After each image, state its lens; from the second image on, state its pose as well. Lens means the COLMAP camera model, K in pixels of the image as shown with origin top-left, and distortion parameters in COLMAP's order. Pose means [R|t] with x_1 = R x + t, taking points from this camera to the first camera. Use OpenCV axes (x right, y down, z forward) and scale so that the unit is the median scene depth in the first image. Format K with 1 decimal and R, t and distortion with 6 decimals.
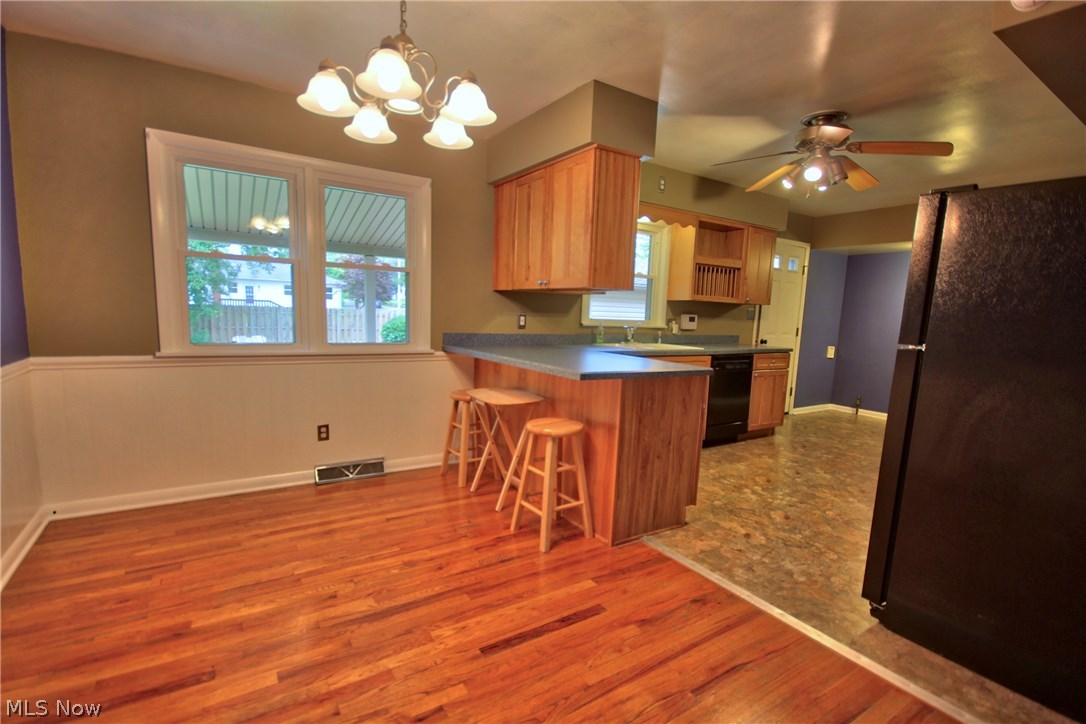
lens RADIAL K [[496.4, 0, 544.0], [0, 496.4, 374.8], [0, 0, 1]] dist [-0.004794, -0.000063]
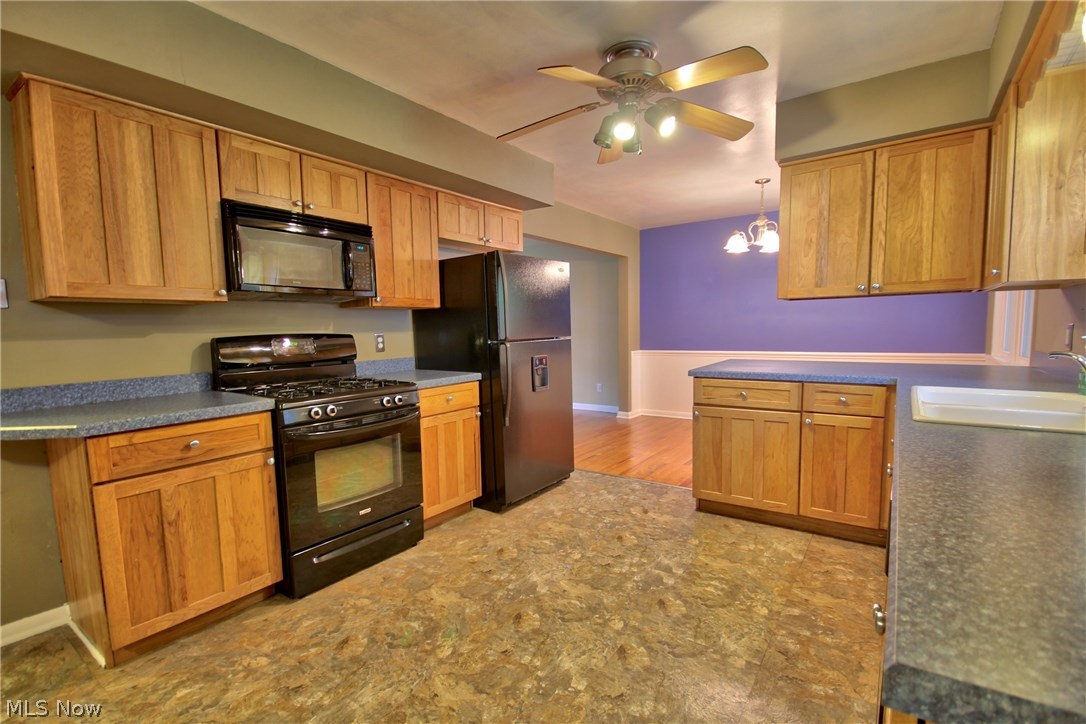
lens RADIAL K [[496.4, 0, 546.4], [0, 496.4, 373.0], [0, 0, 1]] dist [-0.004794, -0.000063]
pose [[-0.924318, 0.018613, -0.381168, 0.612354], [-0.061069, 0.978724, 0.195884, -0.119601], [0.376704, 0.204337, -0.903516, 1.093306]]
